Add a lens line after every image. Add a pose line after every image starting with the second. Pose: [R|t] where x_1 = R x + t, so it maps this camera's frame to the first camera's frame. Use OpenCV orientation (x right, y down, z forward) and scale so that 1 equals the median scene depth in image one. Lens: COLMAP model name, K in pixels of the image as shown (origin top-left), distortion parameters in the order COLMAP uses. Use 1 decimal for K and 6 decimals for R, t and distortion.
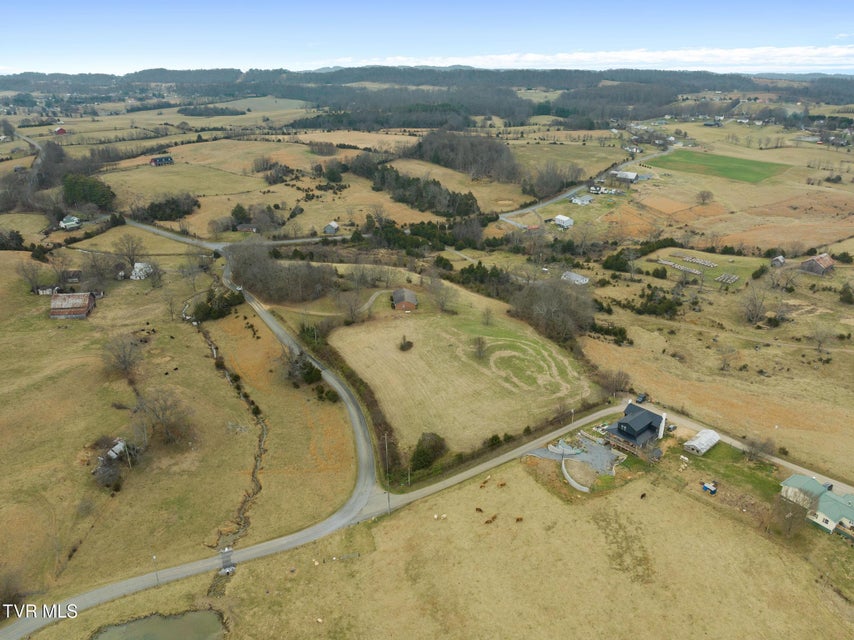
lens RADIAL K [[584.9, 0, 427.3], [0, 584.9, 375.8], [0, 0, 1]] dist [-0.027146, -0.002343]
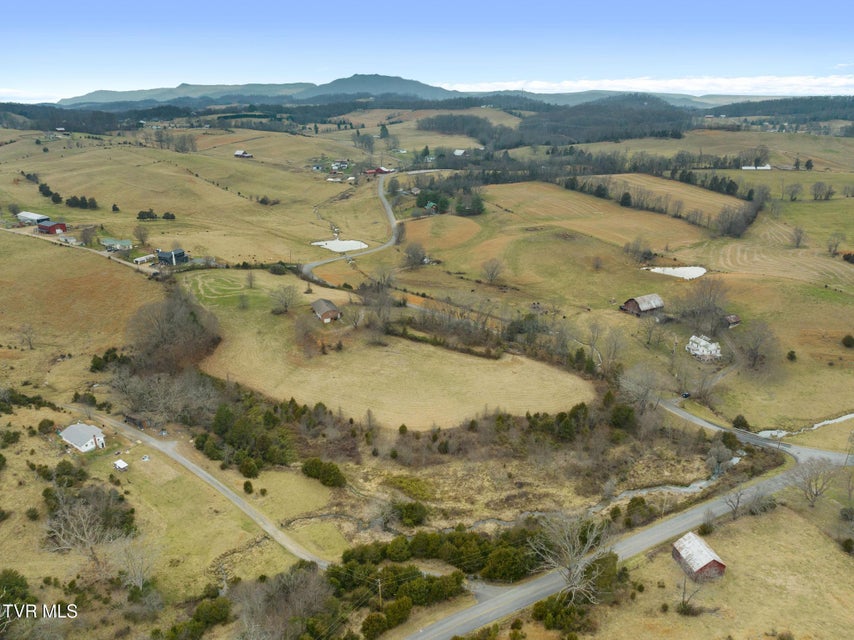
lens RADIAL K [[596.3, 0, 430.7], [0, 596.3, 320.3], [0, 0, 1]] dist [-0.039154, -0.000150]
pose [[-0.941538, 0.110806, -0.318164, 0.087438], [-0.166960, 0.666789, 0.726304, -0.653483], [0.292627, 0.736963, -0.609307, 1.223586]]
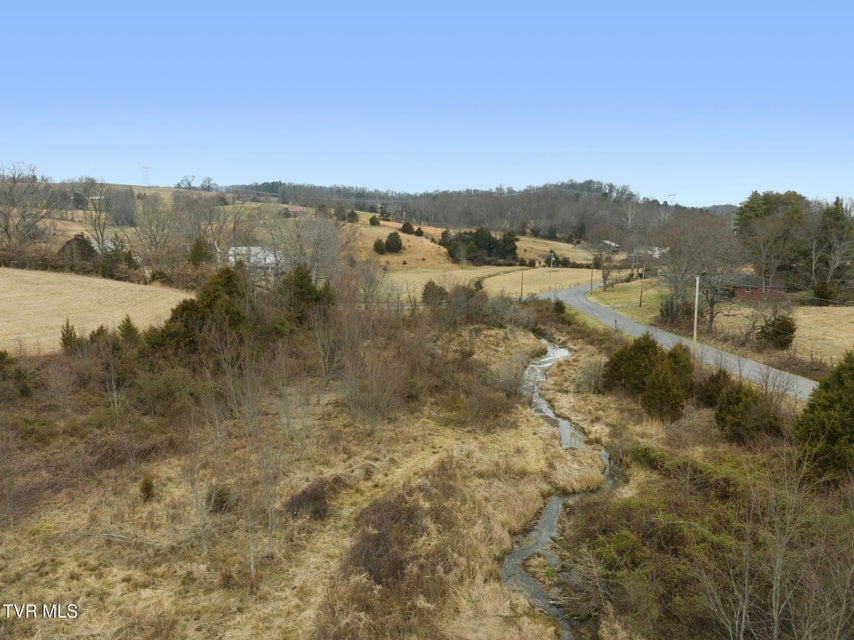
lens RADIAL K [[596.3, 0, 430.7], [0, 596.3, 320.3], [0, 0, 1]] dist [-0.039154, -0.000150]
pose [[-0.119086, 0.148456, -0.981723, -0.039717], [-0.464826, 0.865376, 0.187247, -0.265470], [0.877357, 0.478628, -0.034048, 1.050095]]
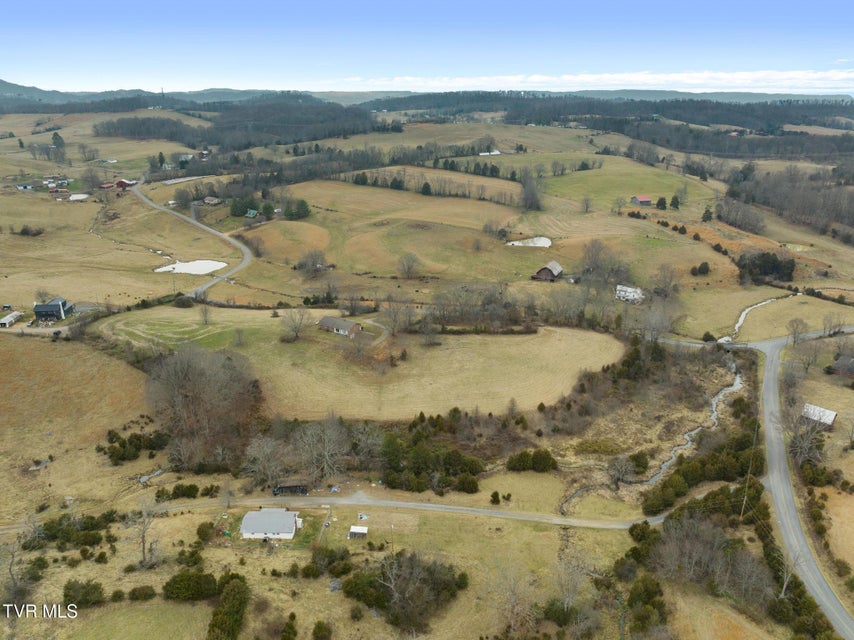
lens RADIAL K [[604.8, 0, 430.3], [0, 604.8, 304.4], [0, 0, 1]] dist [-0.036893, 0.004159]
pose [[-0.594116, 0.256509, -0.762384, 0.444431], [-0.386109, 0.740522, 0.550042, -0.544262], [0.705653, 0.621152, -0.340916, 1.017423]]
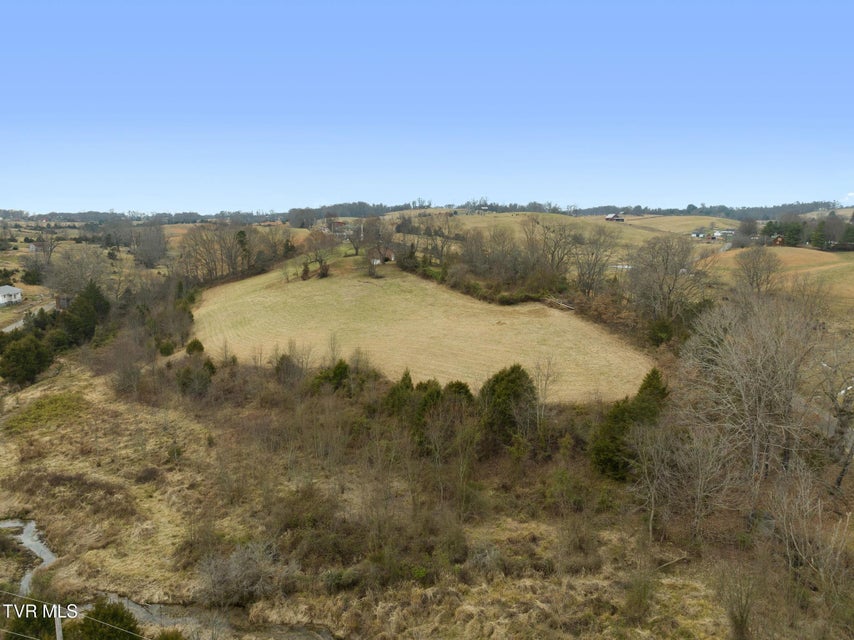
lens RADIAL K [[601.0, 0, 430.9], [0, 601.0, 316.2], [0, 0, 1]] dist [-0.036872, -0.002437]
pose [[-0.917327, -0.071176, 0.391720, -0.268150], [0.177886, 0.806950, 0.563195, -0.335932], [-0.356185, 0.586315, -0.727576, 1.114750]]
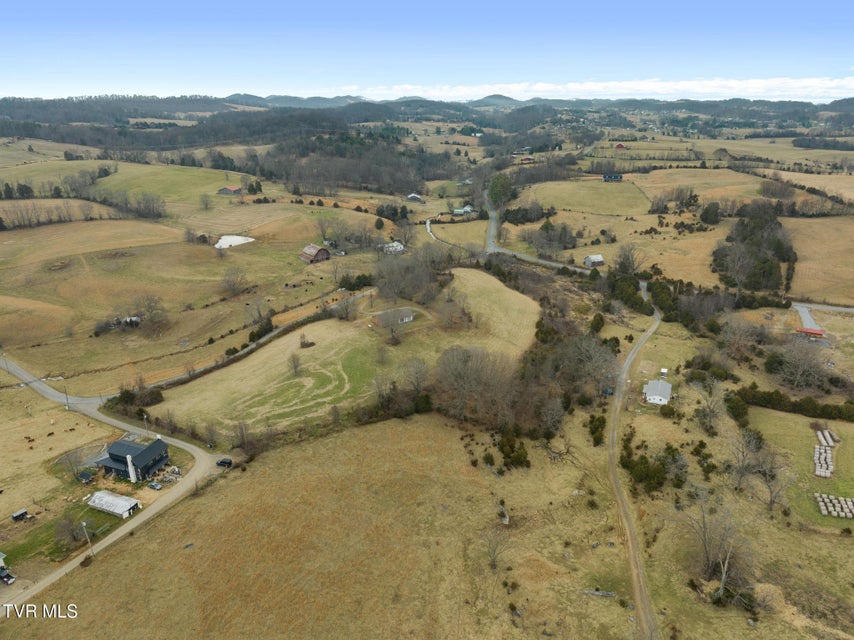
lens RADIAL K [[604.8, 0, 430.3], [0, 604.8, 304.4], [0, 0, 1]] dist [-0.036893, 0.004159]
pose [[0.484970, 0.285051, -0.826771, 0.596370], [-0.406392, 0.910569, 0.075560, -0.182450], [0.774370, 0.299348, 0.557442, 0.336261]]
